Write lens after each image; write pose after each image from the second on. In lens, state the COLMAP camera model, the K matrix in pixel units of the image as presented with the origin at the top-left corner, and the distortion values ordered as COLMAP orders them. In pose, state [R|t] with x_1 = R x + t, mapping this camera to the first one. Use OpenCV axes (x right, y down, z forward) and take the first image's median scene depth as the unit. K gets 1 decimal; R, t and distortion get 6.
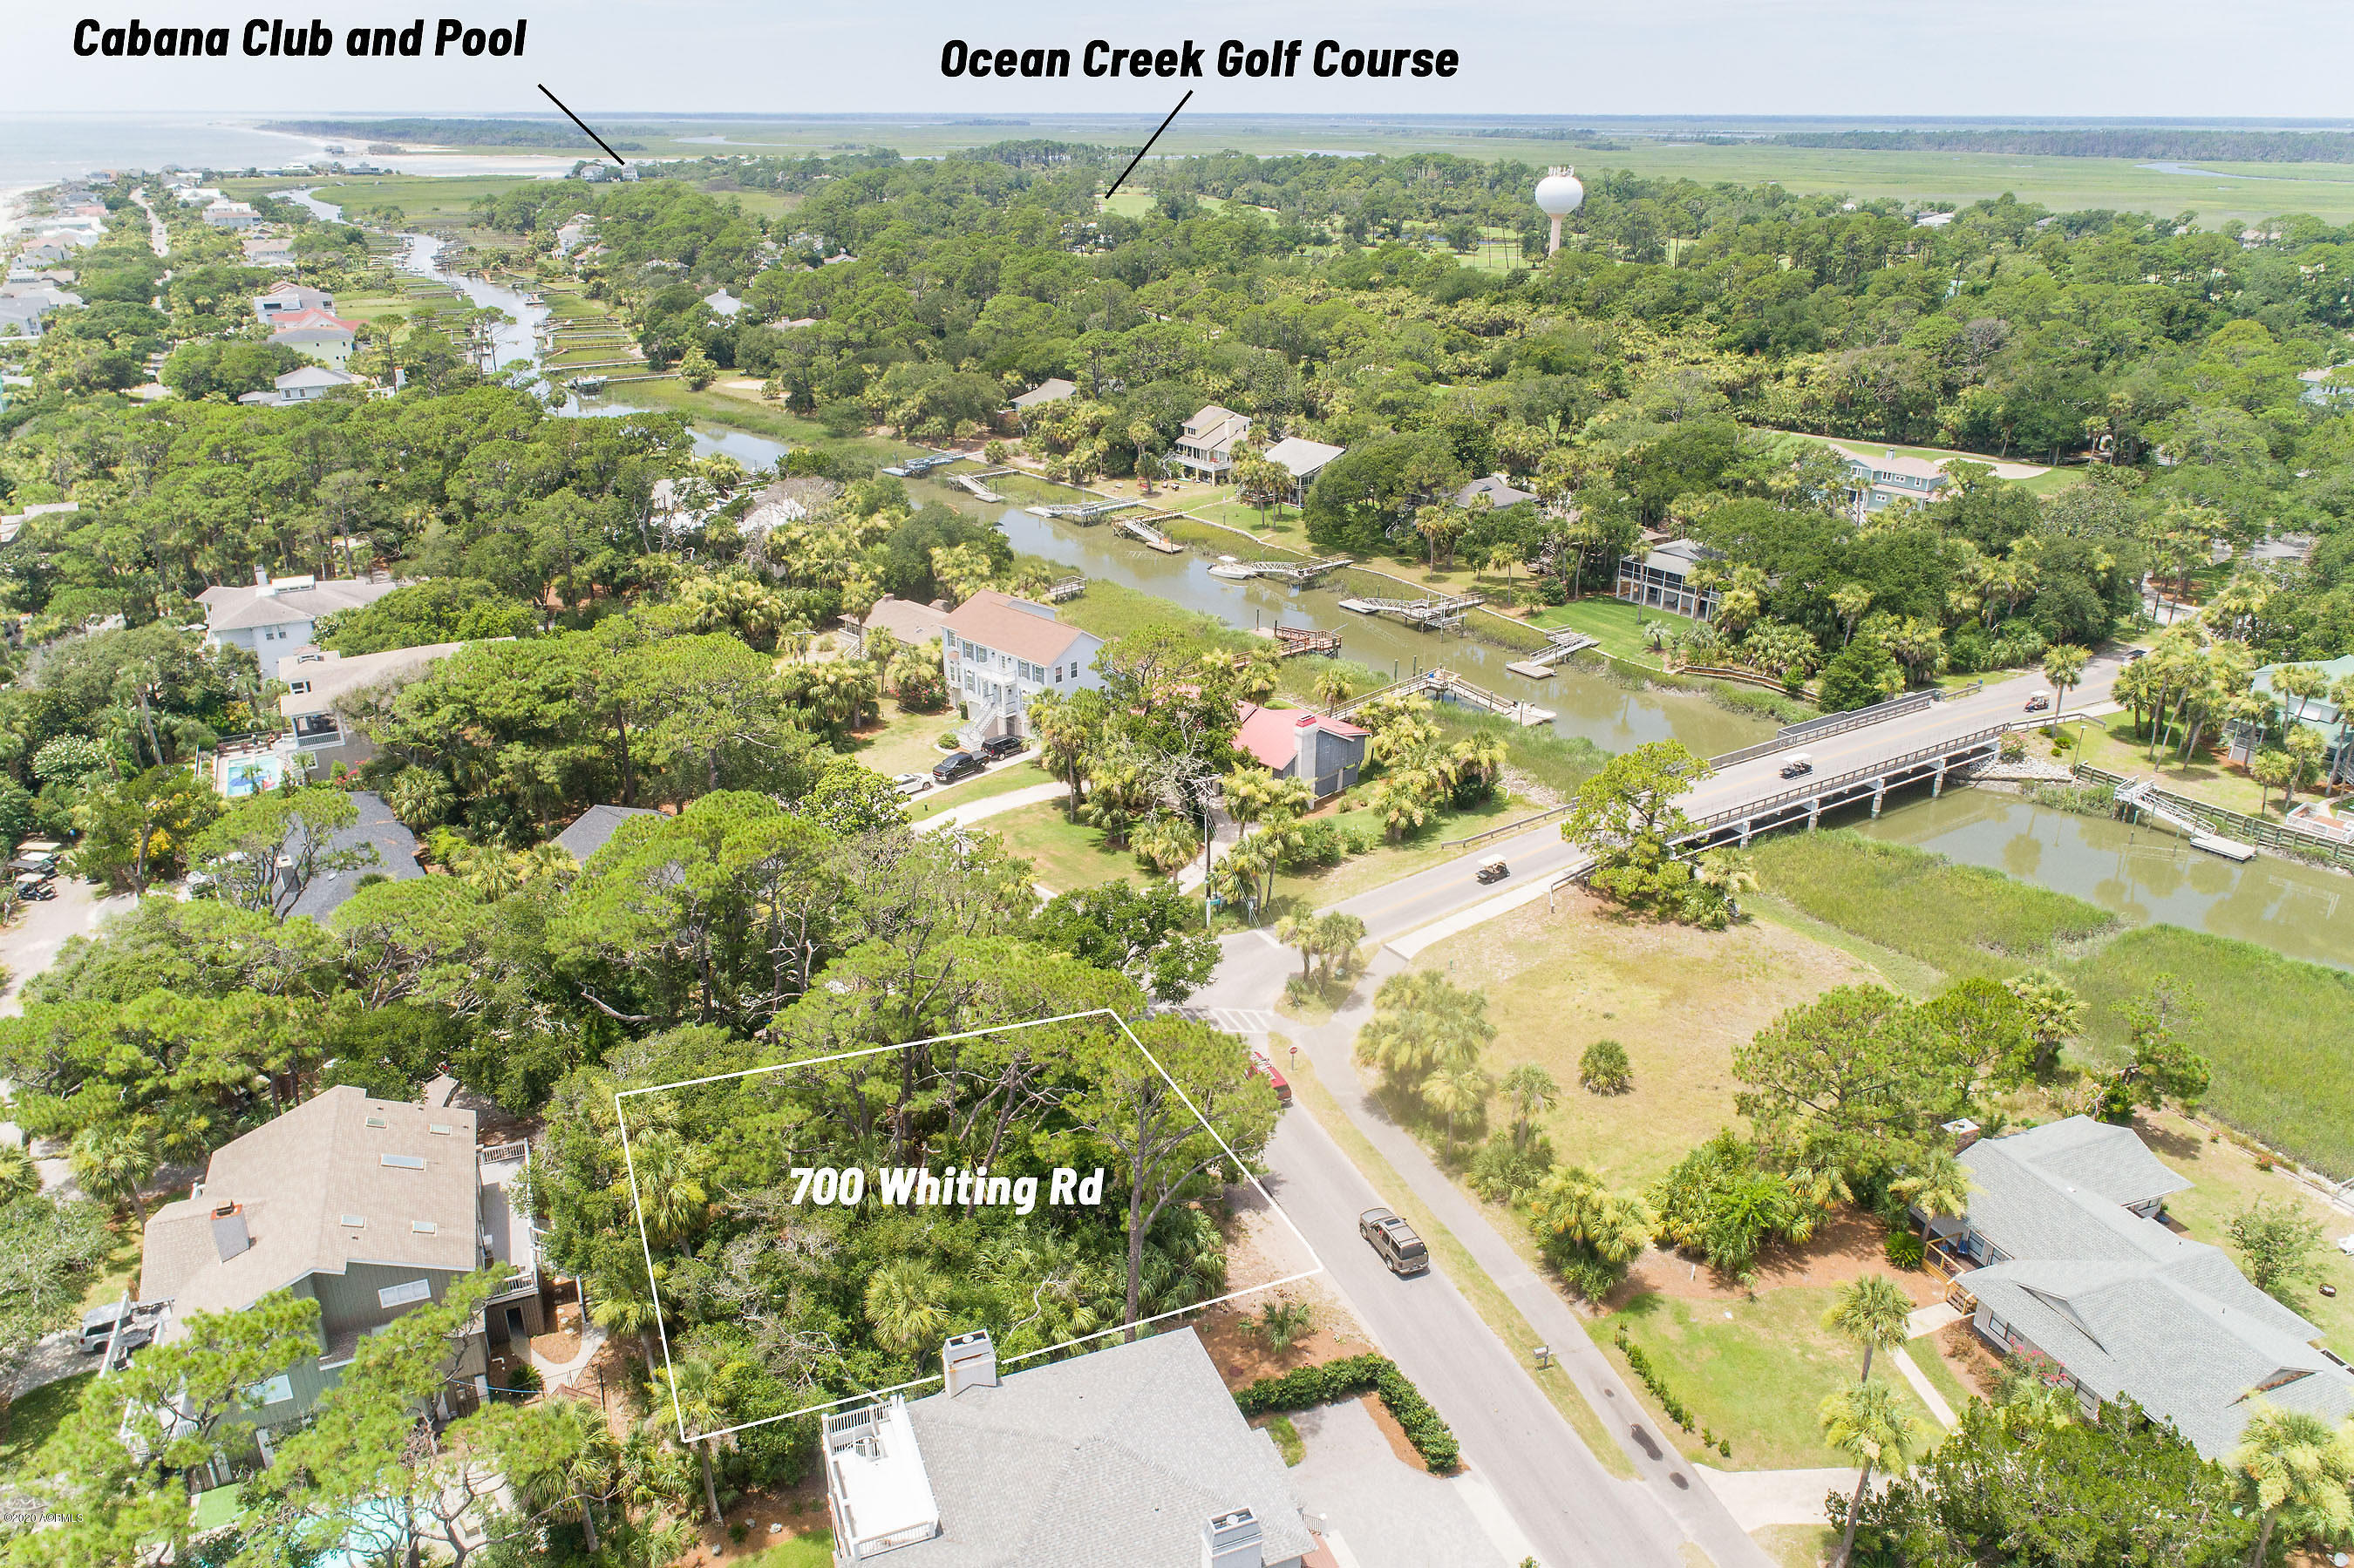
lens RADIAL K [[1636.5, 0, 1198.8], [0, 1636.5, 767.7], [0, 0, 1]] dist [-0.001309, 0.005834]
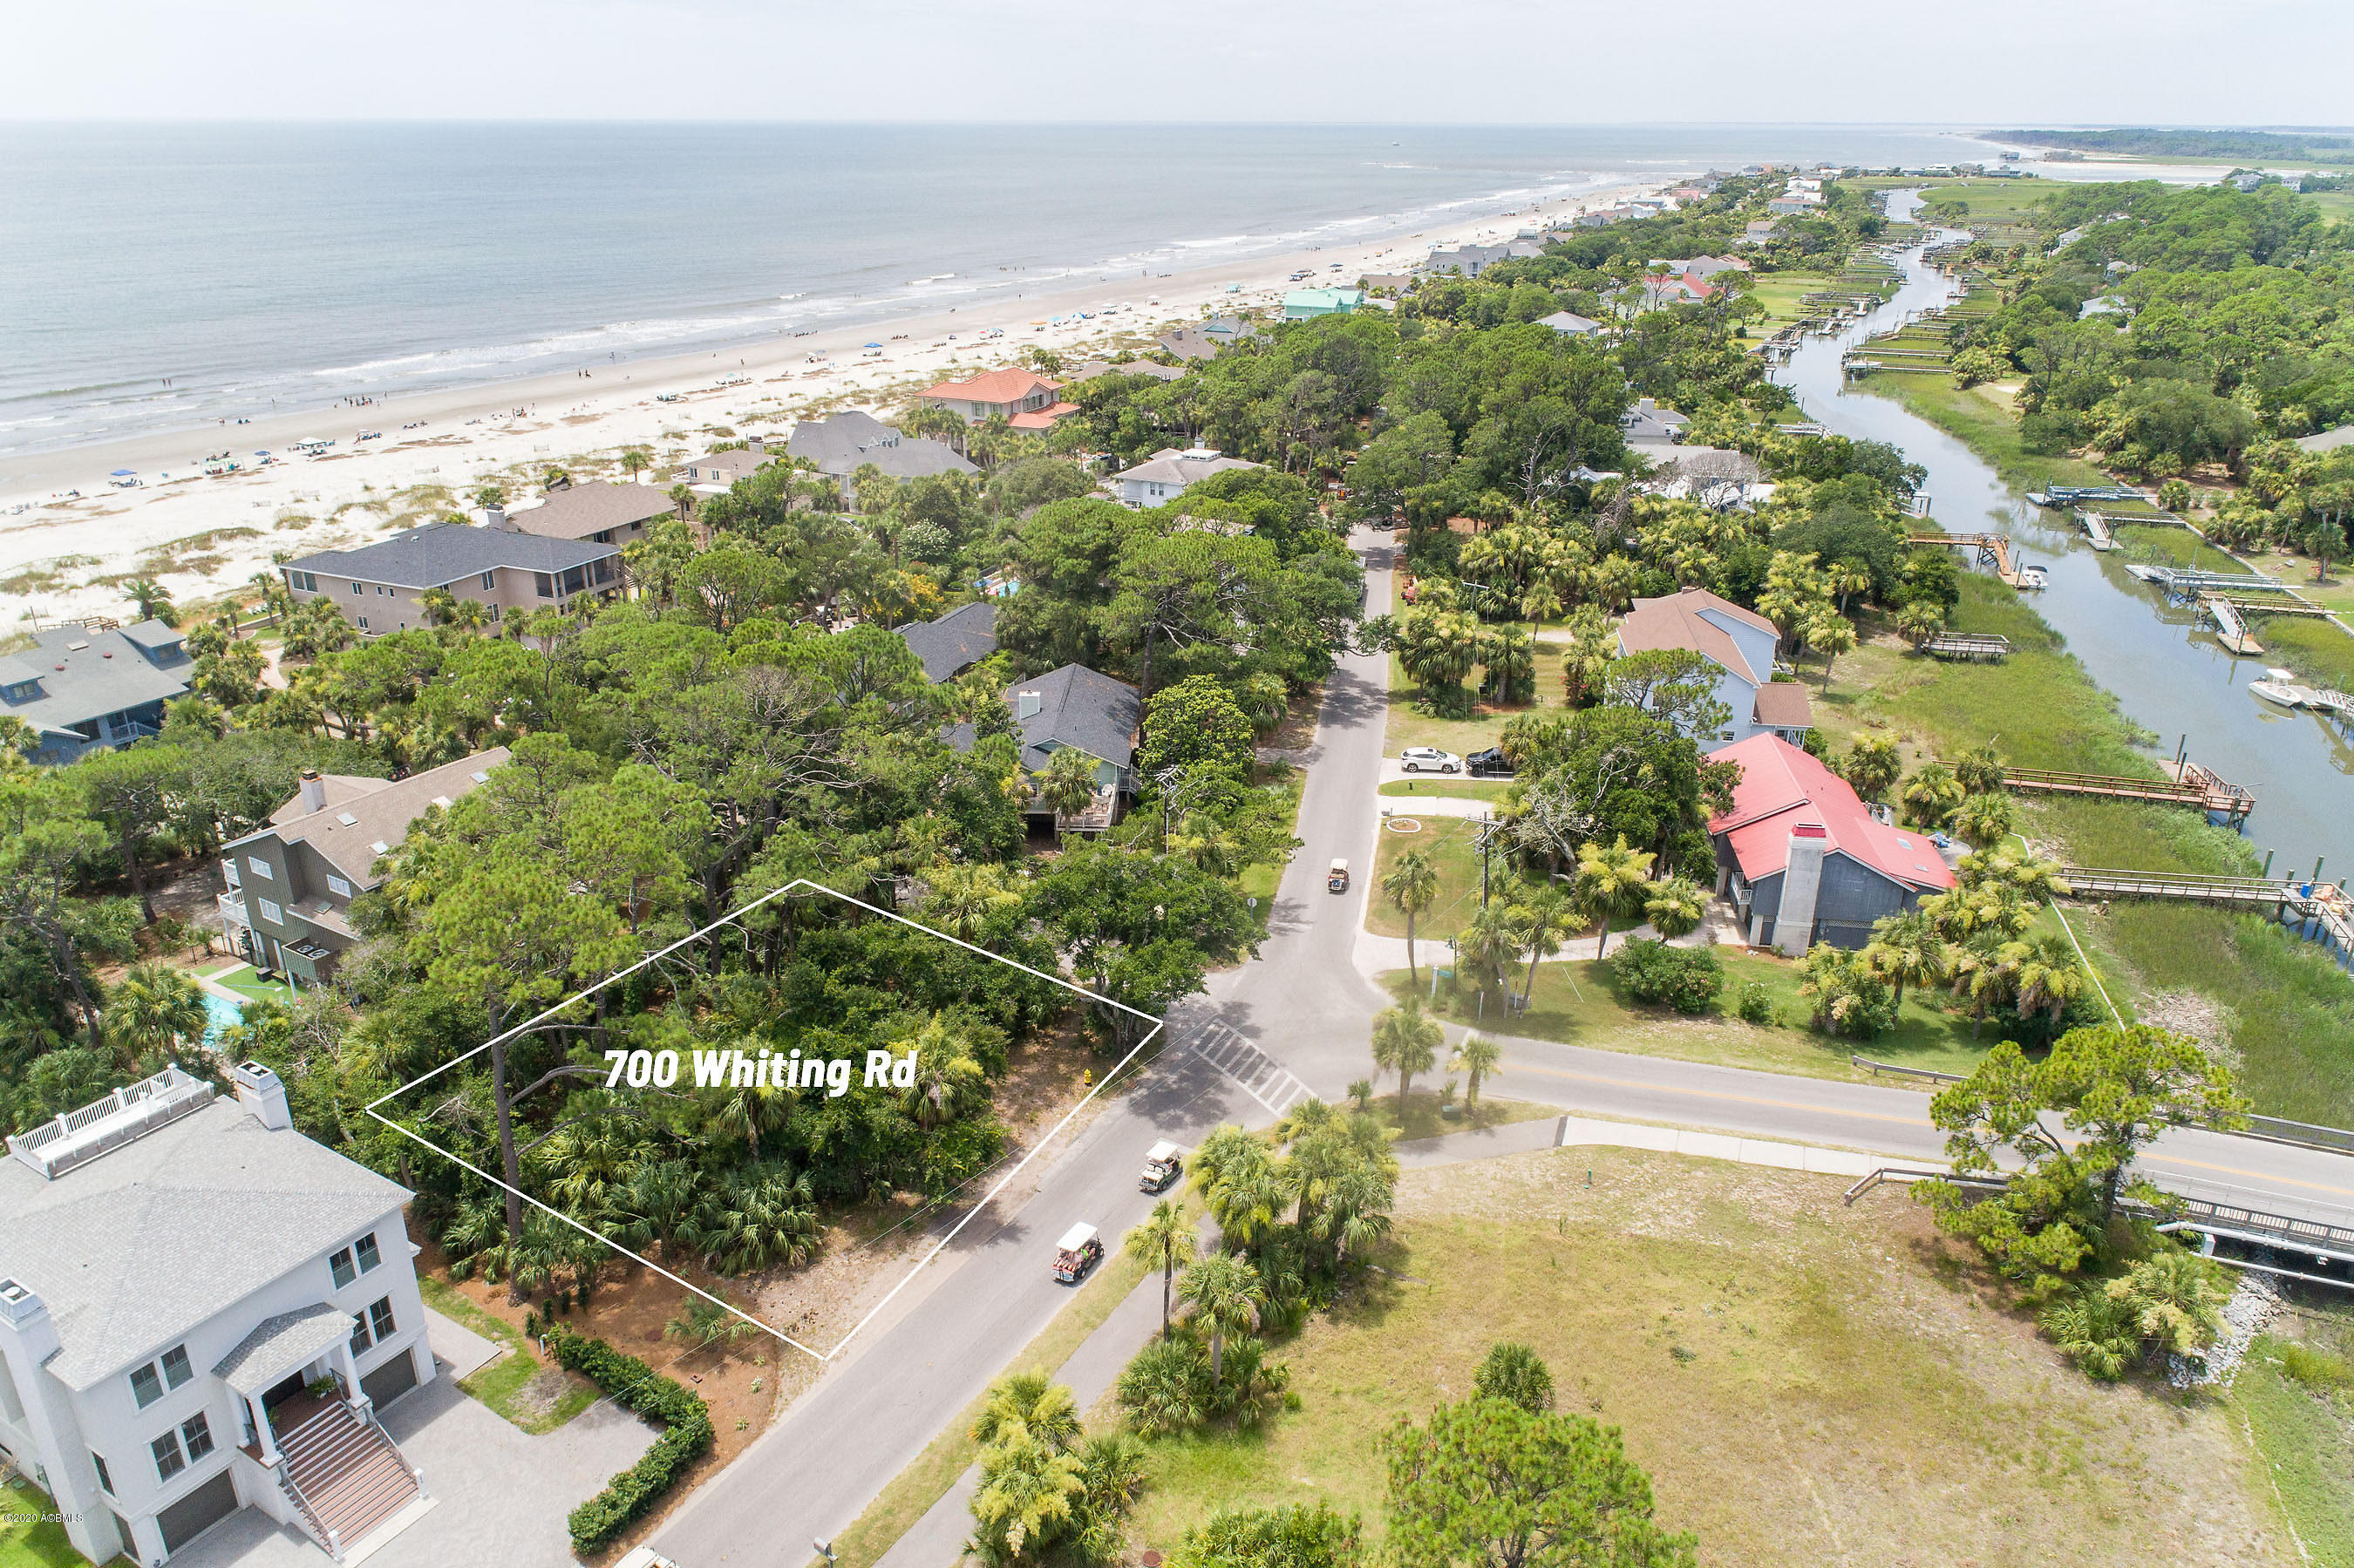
lens RADIAL K [[1636.5, 0, 1179.3], [0, 1636.5, 795.9], [0, 0, 1]] dist [-0.001309, 0.005834]
pose [[0.598161, 0.310089, -0.738951, 0.416222], [-0.304412, 0.940906, 0.148423, -0.064214], [0.741307, 0.136165, 0.657208, 0.332883]]
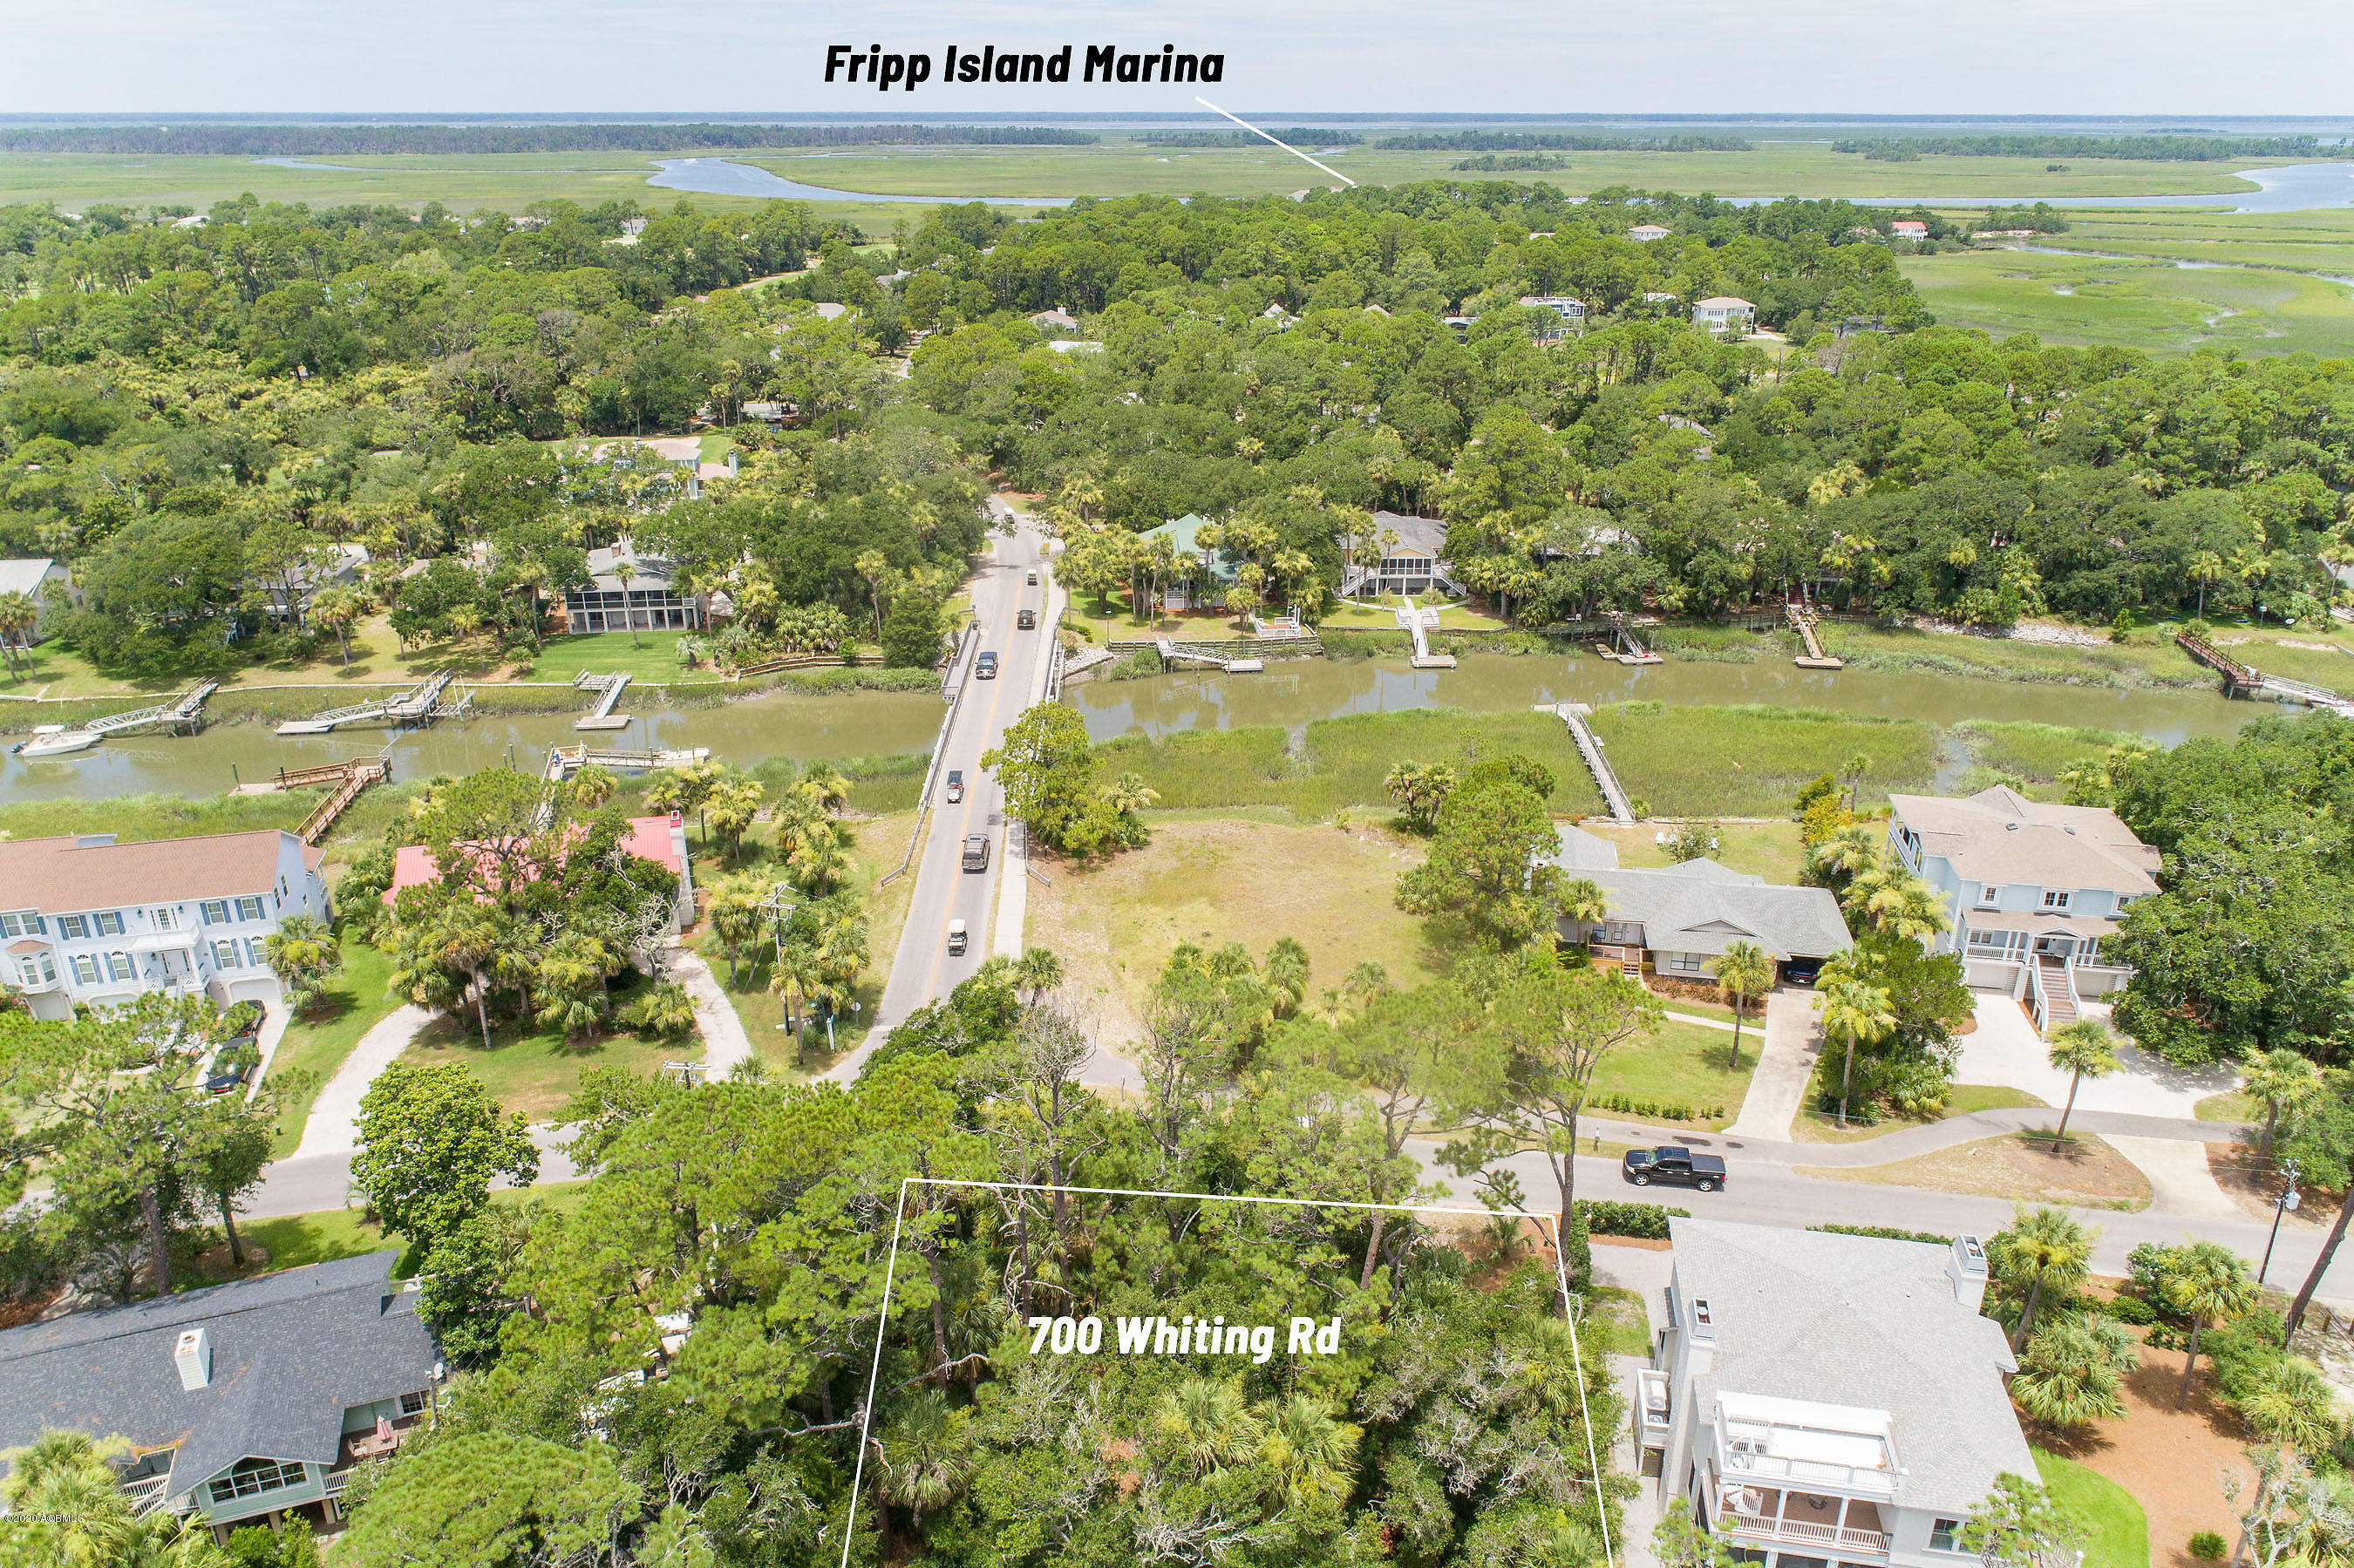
lens RADIAL K [[1636.5, 0, 1162.4], [0, 1636.5, 783.3], [0, 0, 1]] dist [-0.001309, 0.005834]
pose [[0.547983, -0.332591, 0.767527, -0.414308], [0.324256, 0.930273, 0.171608, -0.101325], [-0.771085, 0.154838, 0.617618, 0.232460]]
